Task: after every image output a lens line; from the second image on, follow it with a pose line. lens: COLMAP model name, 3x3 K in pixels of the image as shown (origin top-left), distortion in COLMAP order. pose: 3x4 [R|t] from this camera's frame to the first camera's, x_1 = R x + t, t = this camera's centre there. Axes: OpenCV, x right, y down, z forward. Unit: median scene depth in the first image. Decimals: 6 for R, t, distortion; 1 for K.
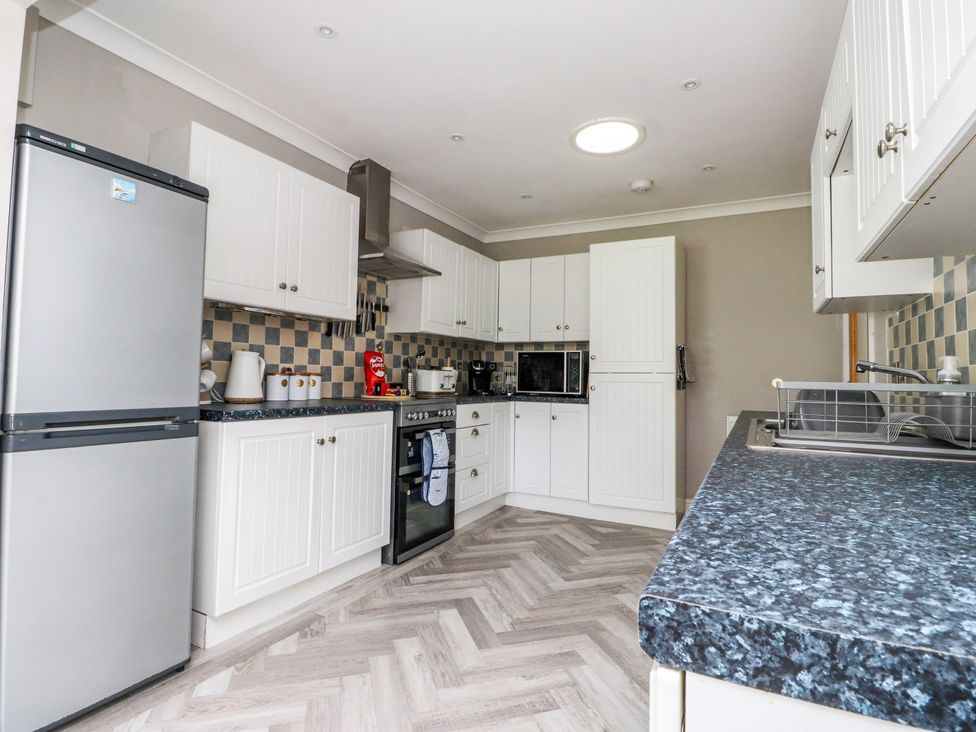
lens RADIAL K [[510.6, 0, 484.2], [0, 510.6, 359.9], [0, 0, 1]] dist [0.010341, -0.019313]
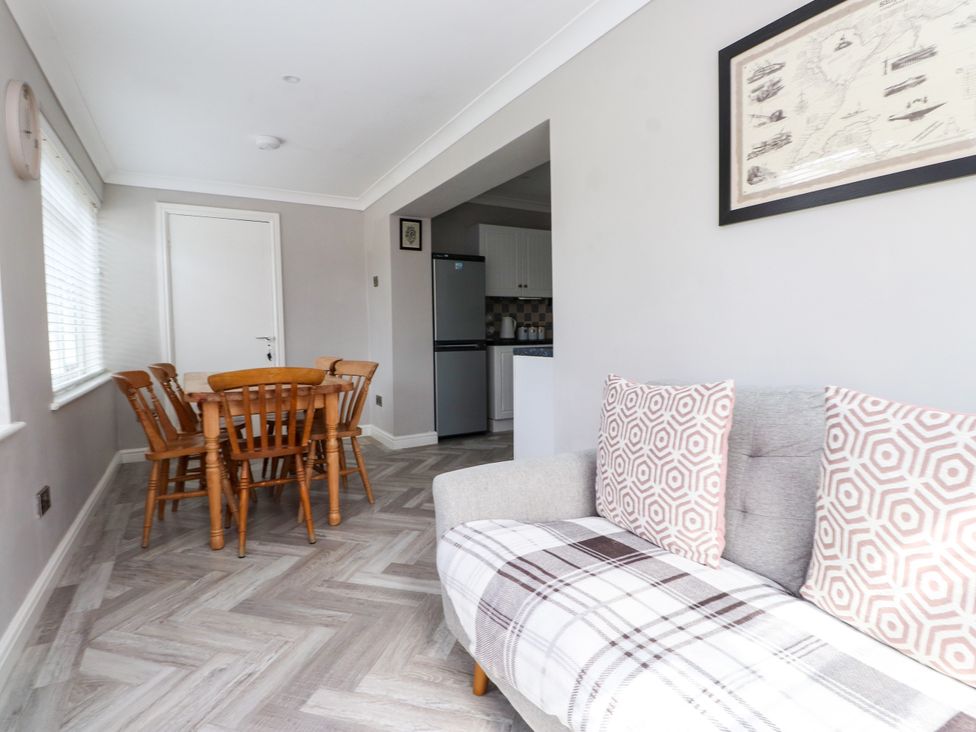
lens RADIAL K [[510.6, 0, 484.2], [0, 510.6, 359.9], [0, 0, 1]] dist [0.010341, -0.019313]
pose [[0.841890, 0.000364, -0.539649, 0.500850], [0.050453, 0.995567, 0.079382, -0.009082], [0.537286, -0.094058, 0.838139, -0.717778]]
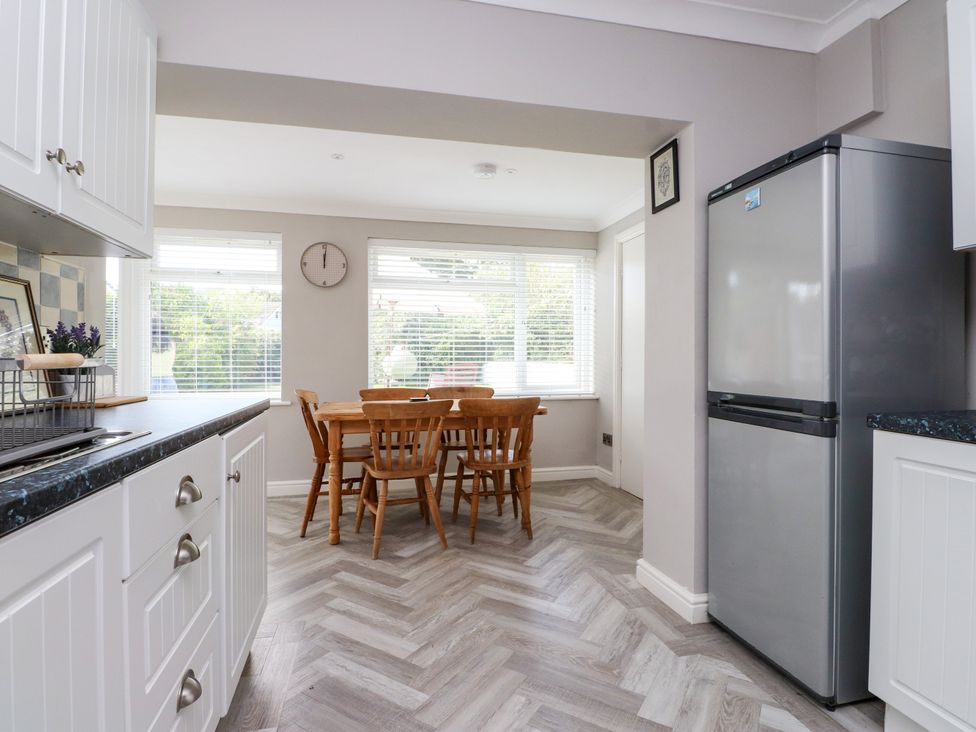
lens RADIAL K [[510.6, 0, 484.2], [0, 510.6, 359.9], [0, 0, 1]] dist [0.010341, -0.019313]
pose [[-0.757436, -0.018324, -0.652653, 0.230317], [0.009324, 0.999201, -0.038874, 0.028405], [0.652843, -0.035530, -0.756659, 0.720724]]
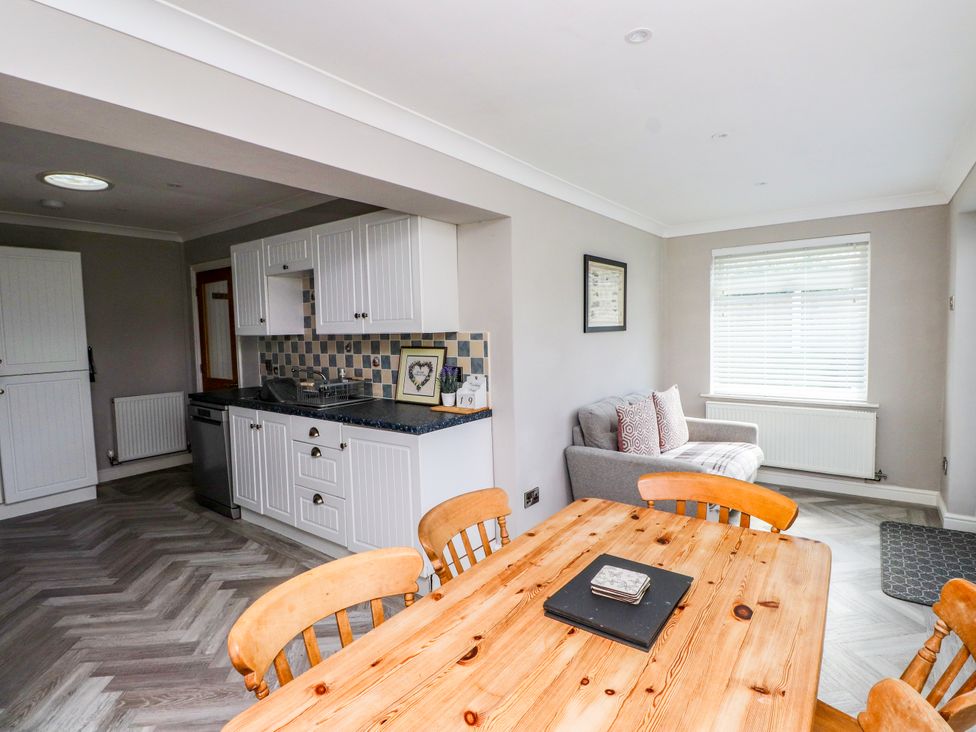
lens RADIAL K [[510.6, 0, 484.2], [0, 510.6, 359.9], [0, 0, 1]] dist [0.010341, -0.019313]
pose [[0.167546, -0.083971, 0.982282, -0.717779], [-0.011276, 0.996138, 0.087079, -0.125175], [-0.985800, -0.025666, 0.165952, -0.121553]]
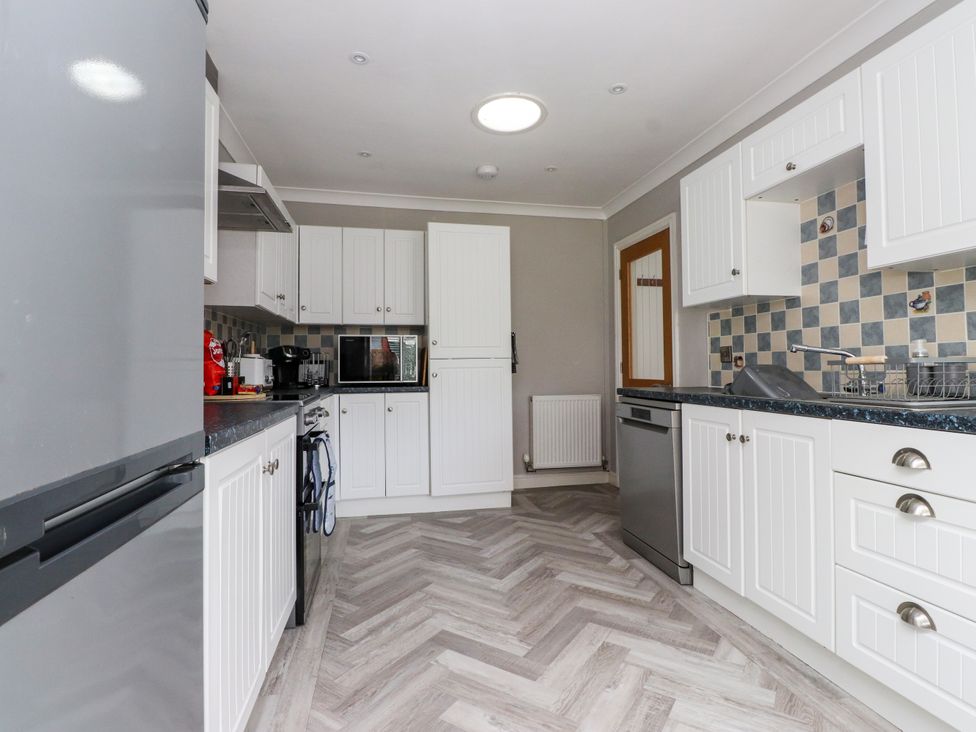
lens RADIAL K [[510.6, 0, 484.2], [0, 510.6, 359.9], [0, 0, 1]] dist [0.010341, -0.019313]
pose [[0.773131, -0.013634, 0.634100, -0.376869], [-0.001285, 0.999733, 0.023062, 0.005881], [-0.634245, -0.018645, 0.772907, 0.248434]]
